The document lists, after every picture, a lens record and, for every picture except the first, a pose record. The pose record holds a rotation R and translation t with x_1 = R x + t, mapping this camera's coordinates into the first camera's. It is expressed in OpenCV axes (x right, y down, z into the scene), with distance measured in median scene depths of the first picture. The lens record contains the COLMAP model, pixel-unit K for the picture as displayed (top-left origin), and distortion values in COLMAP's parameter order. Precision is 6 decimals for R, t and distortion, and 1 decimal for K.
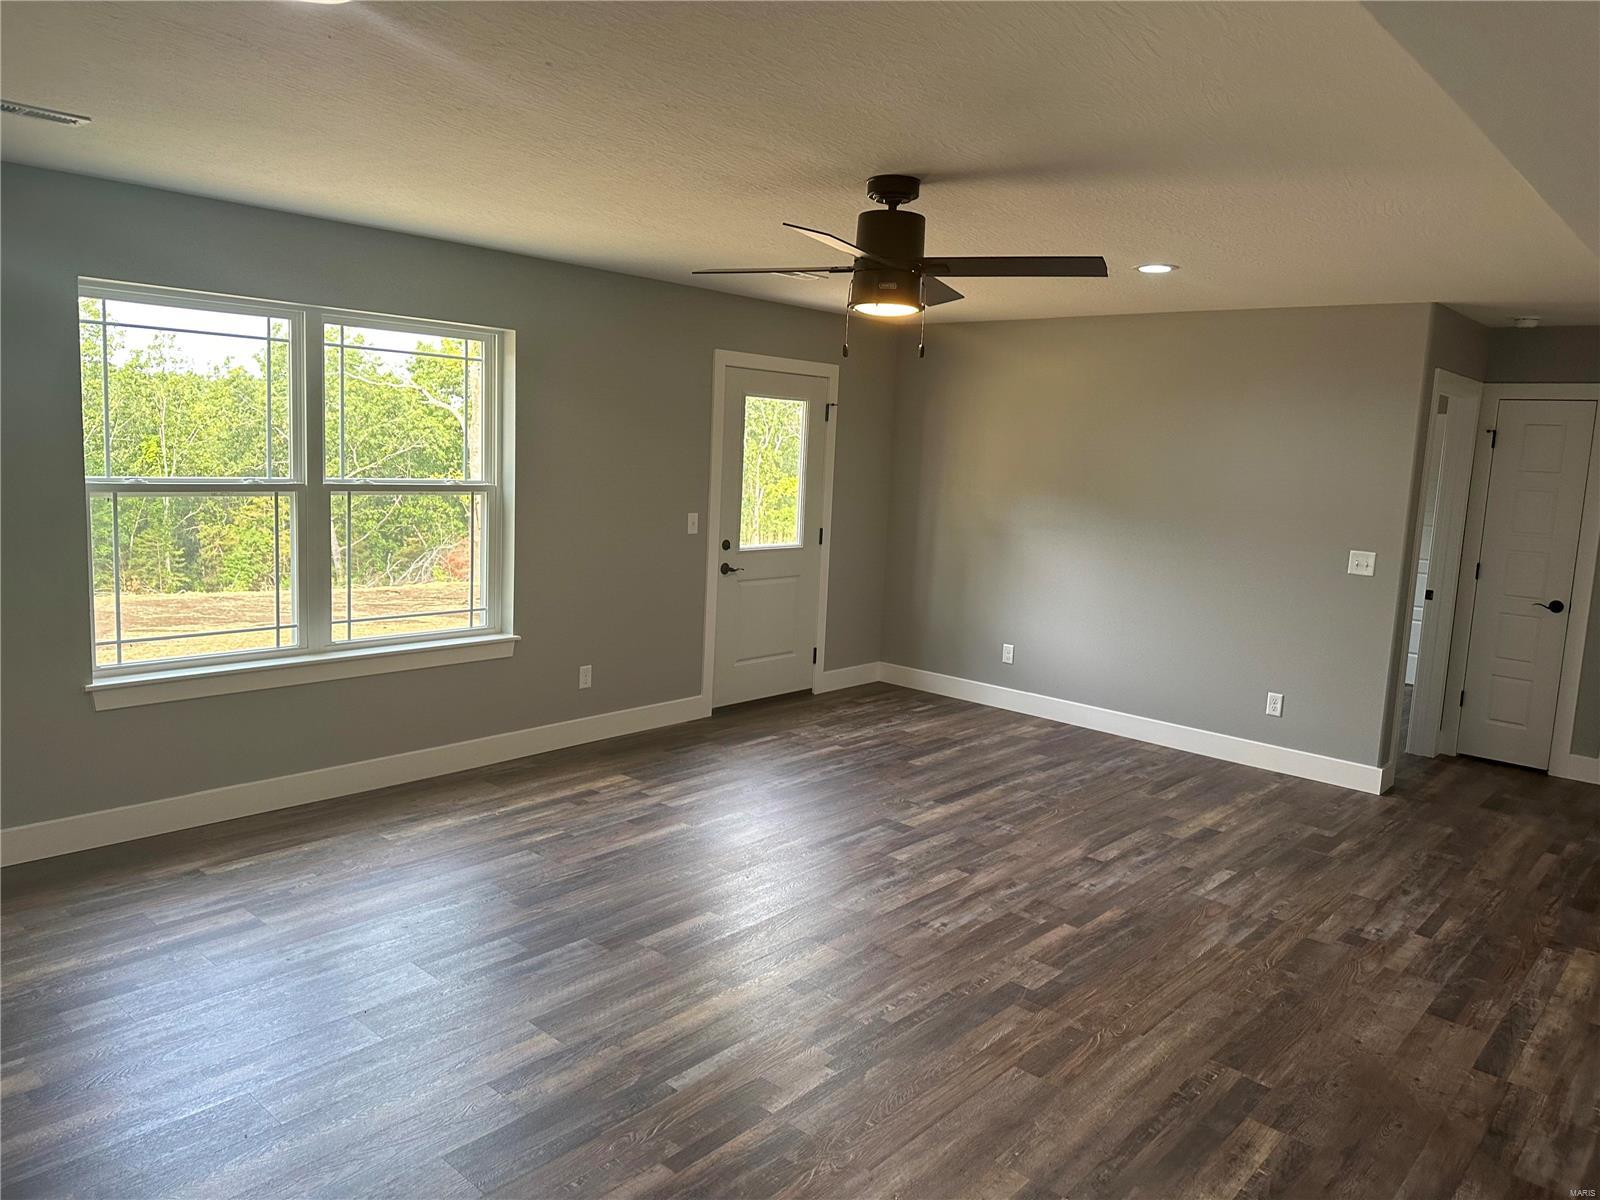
lens RADIAL K [[1137.8, 0, 789.5], [0, 1137.8, 601.2], [0, 0, 1]] dist [0.065714, -0.054665]
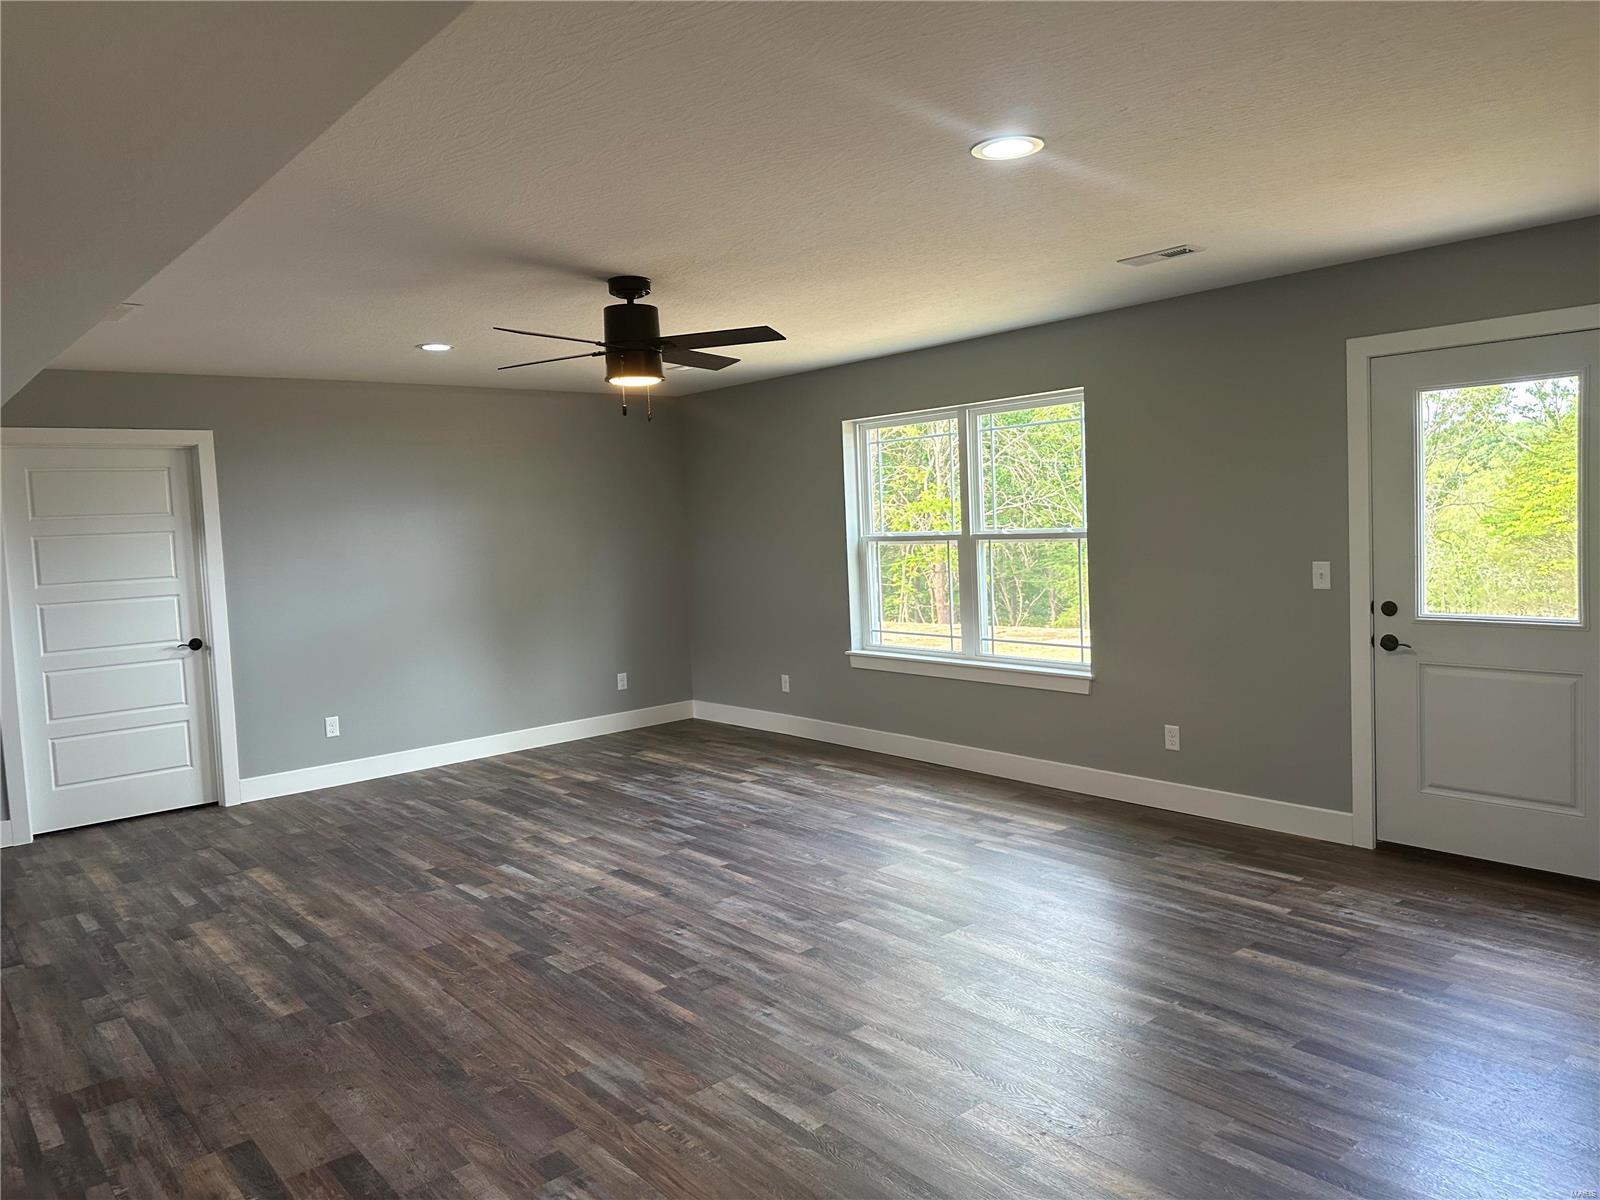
lens RADIAL K [[1137.8, 0, 796.5], [0, 1137.8, 597.3], [0, 0, 1]] dist [0.065714, -0.054665]
pose [[-0.150345, 0.031961, -0.988117, 1.044501], [-0.104344, 0.993382, 0.048008, -0.078683], [0.983112, 0.110322, -0.146015, 1.116876]]
